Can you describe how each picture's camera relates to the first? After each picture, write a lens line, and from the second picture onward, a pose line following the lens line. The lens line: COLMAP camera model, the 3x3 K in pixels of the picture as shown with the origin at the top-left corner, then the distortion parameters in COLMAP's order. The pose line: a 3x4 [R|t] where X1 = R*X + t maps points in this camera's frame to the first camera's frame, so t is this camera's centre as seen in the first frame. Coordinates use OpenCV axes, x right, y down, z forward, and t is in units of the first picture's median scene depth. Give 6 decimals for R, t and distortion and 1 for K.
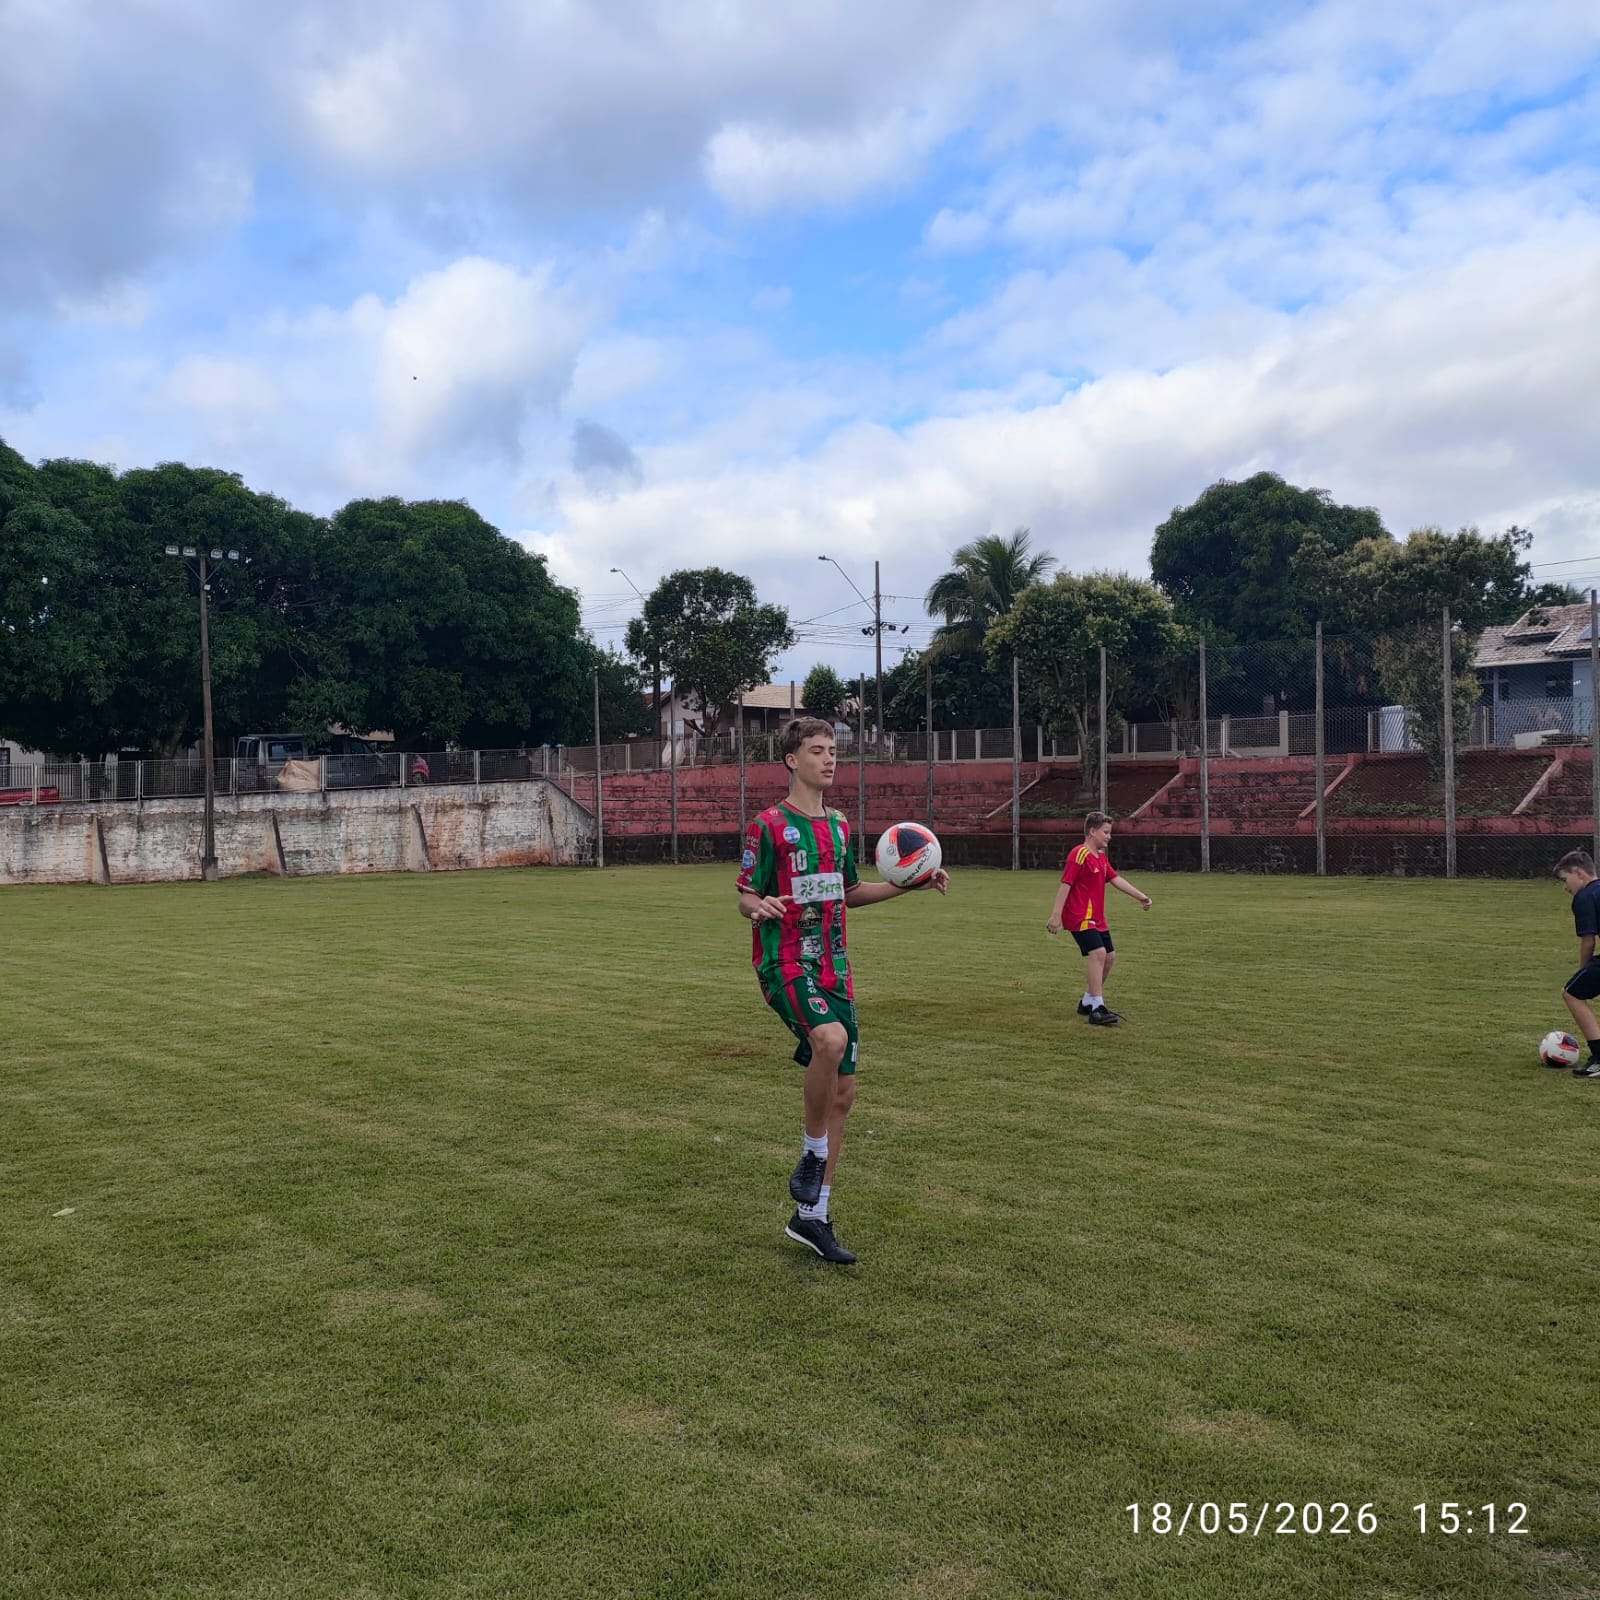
lens RADIAL K [[1596.5, 0, 752.7], [0, 1596.5, 770.5], [0, 0, 1]] dist [0.066657, -0.226721]
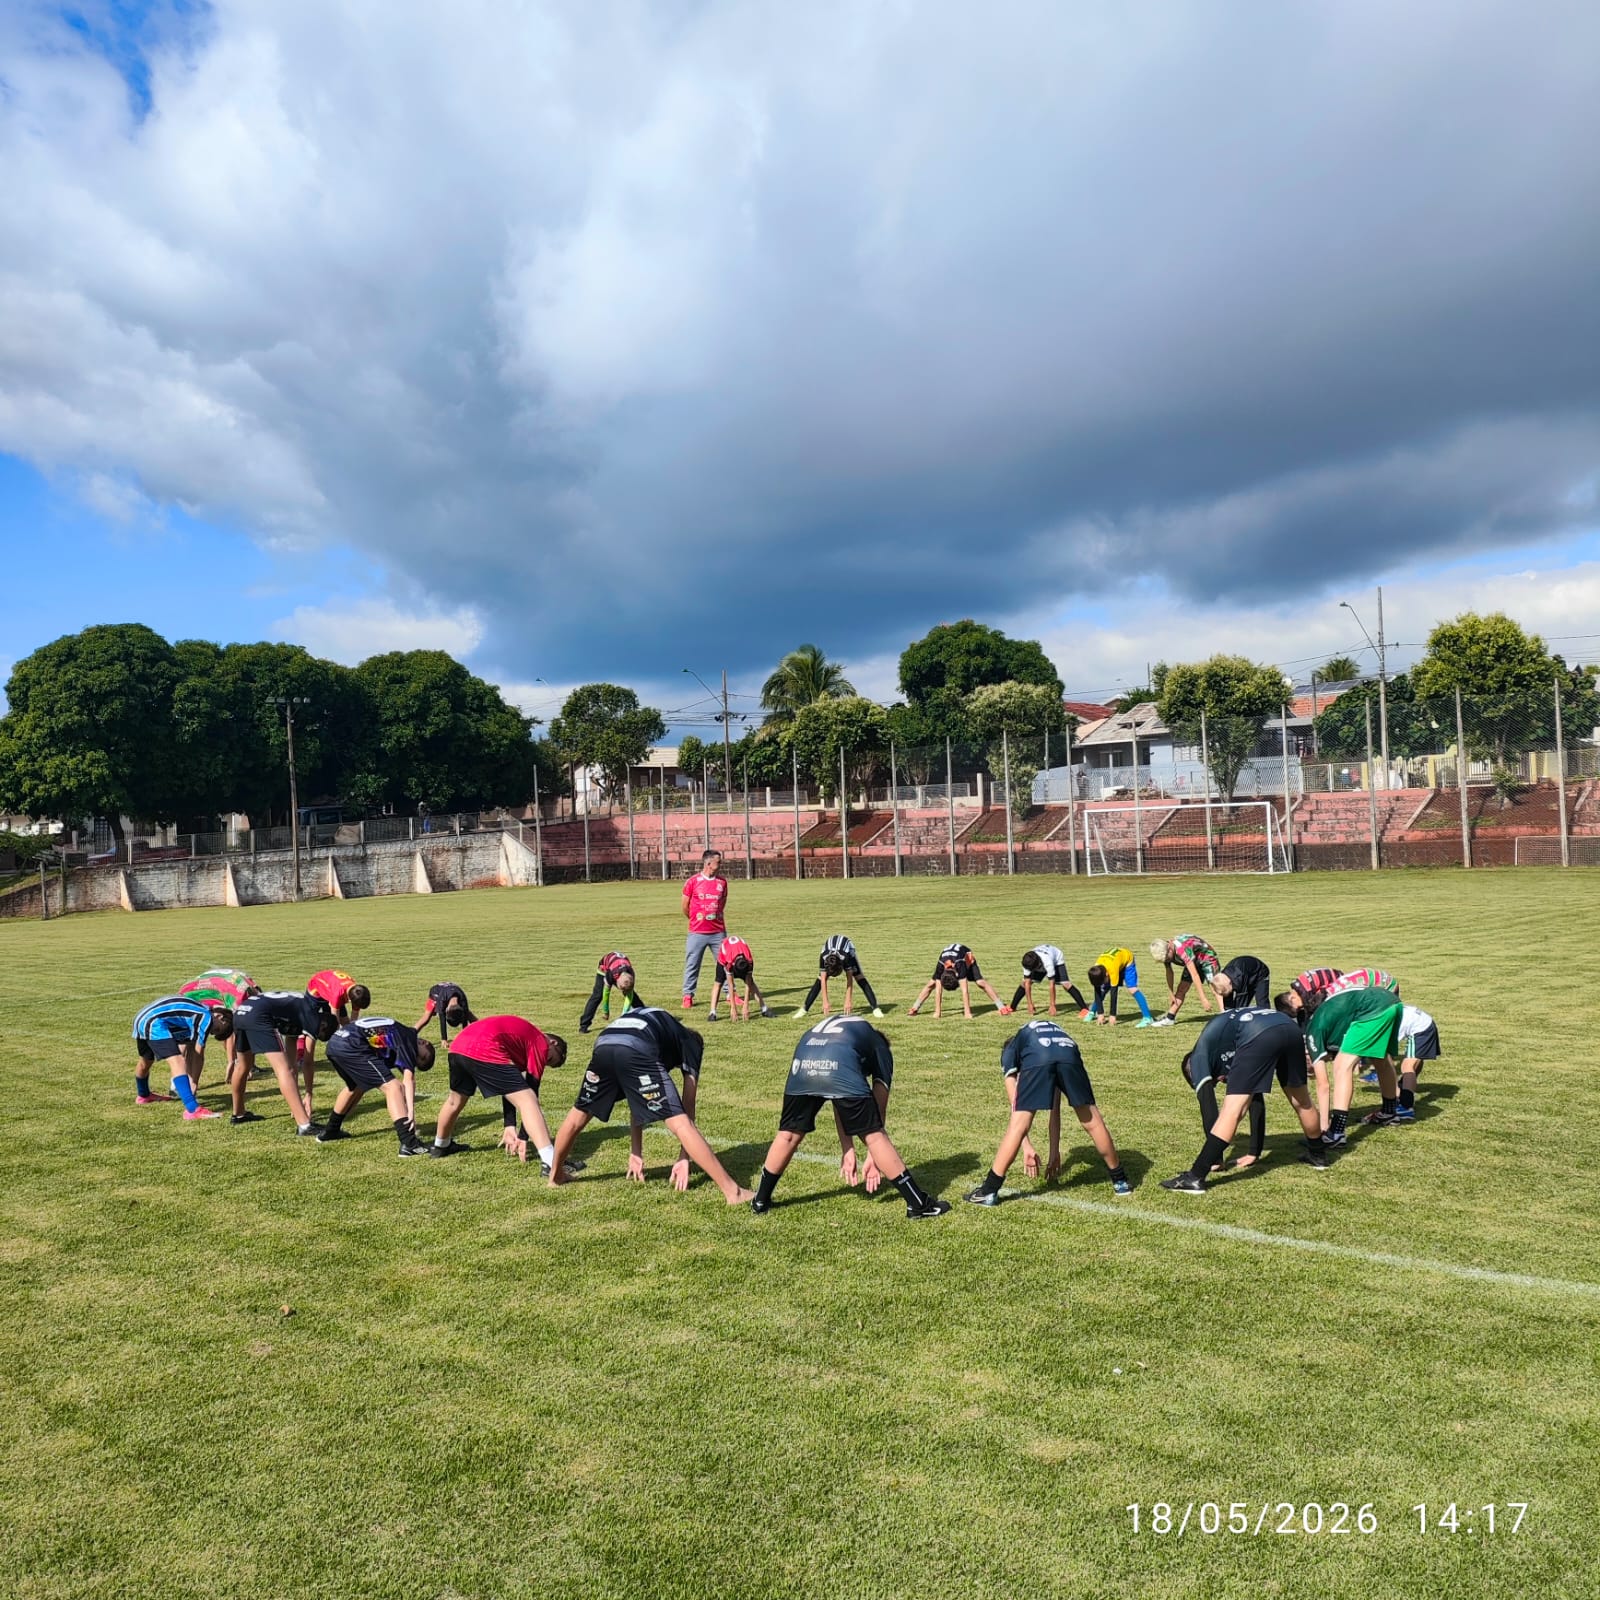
lens RADIAL K [[1658.9, 0, 863.3], [0, 1658.9, 775.7], [0, 0, 1]] dist [0.054137, -0.011907]
pose [[0.992120, -0.023939, 0.122986, 0.021296], [0.024843, 0.999674, -0.005818, -0.031723], [-0.122806, 0.008828, 0.992391, -0.675711]]
